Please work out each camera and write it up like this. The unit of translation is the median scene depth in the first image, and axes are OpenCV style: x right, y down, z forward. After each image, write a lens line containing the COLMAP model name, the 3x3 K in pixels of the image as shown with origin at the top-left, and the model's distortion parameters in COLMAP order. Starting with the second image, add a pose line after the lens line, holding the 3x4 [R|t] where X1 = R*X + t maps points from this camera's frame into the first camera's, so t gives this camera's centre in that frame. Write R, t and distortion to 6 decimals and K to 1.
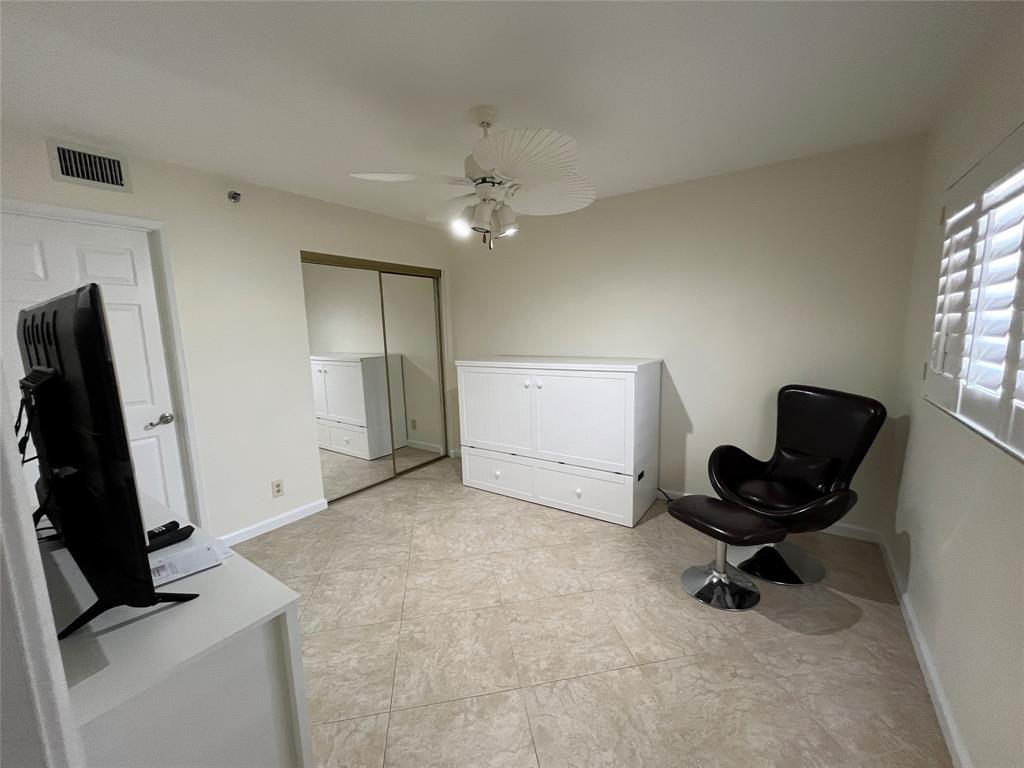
lens RADIAL K [[408.4, 0, 515.1], [0, 408.4, 383.4], [0, 0, 1]] dist [0.000953, 0.000120]
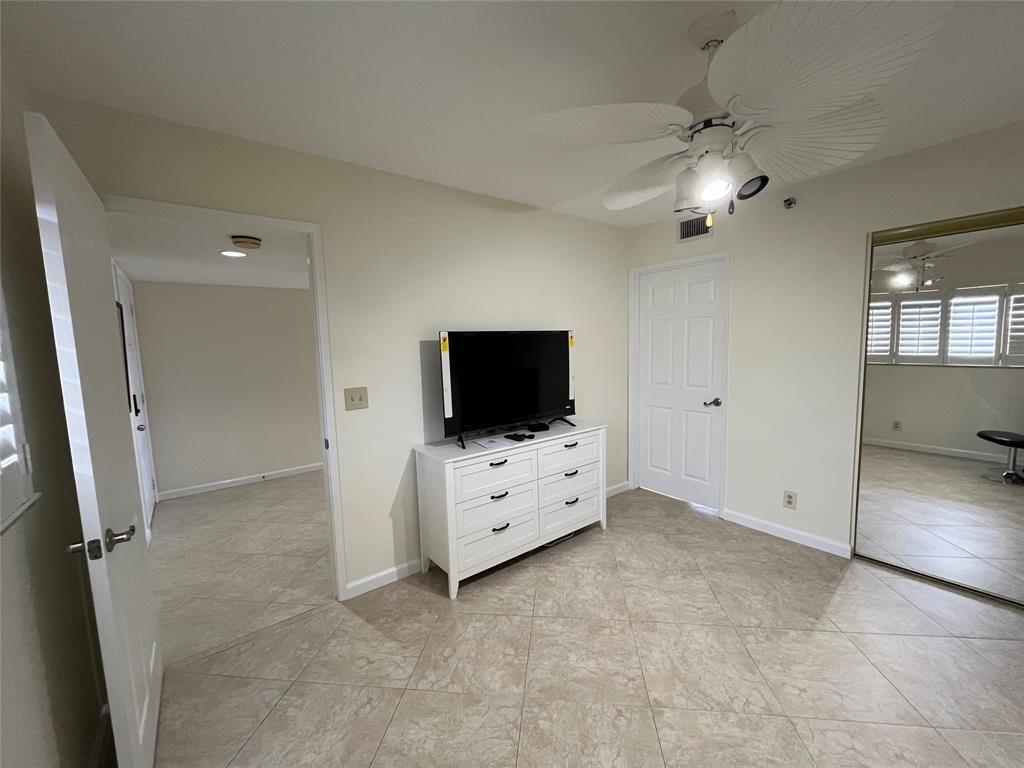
lens RADIAL K [[408.4, 0, 514.5], [0, 408.4, 386.0], [0, 0, 1]] dist [0.000953, 0.000120]
pose [[-0.289069, 0.131193, -0.948276, 0.739754], [-0.094428, 0.981827, 0.164620, -0.155199], [0.952640, 0.137131, -0.271427, 0.956706]]
